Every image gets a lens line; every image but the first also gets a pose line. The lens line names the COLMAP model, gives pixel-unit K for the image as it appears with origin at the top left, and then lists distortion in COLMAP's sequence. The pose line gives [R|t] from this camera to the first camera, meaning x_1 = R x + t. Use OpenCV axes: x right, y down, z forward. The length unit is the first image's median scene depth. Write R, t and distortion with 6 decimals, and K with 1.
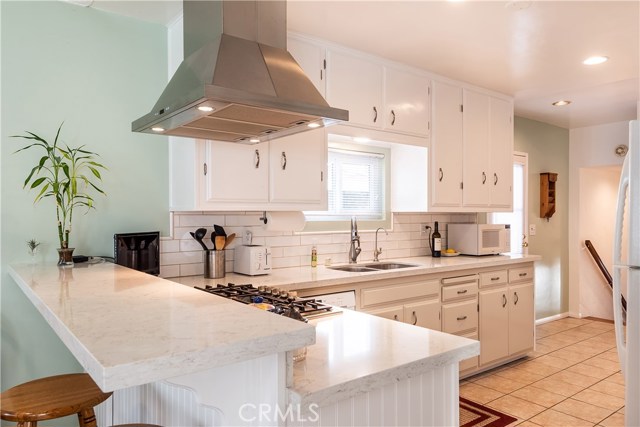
lens RADIAL K [[468.4, 0, 321.3], [0, 468.4, 215.8], [0, 0, 1]] dist [0.012679, 0.010094]
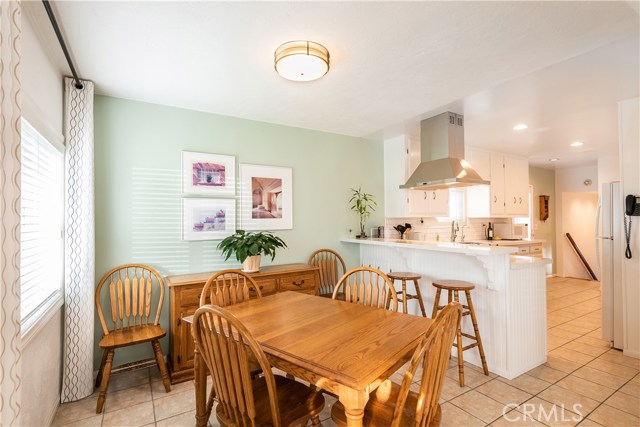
lens RADIAL K [[309.3, 0, 321.1], [0, 309.3, 214.5], [0, 0, 1]] dist [0.020104, -0.010841]
pose [[0.991954, -0.005827, -0.126464, -0.310786], [0.003485, 0.999818, -0.018737, 0.001509], [0.126550, 0.018146, 0.991794, -0.423558]]
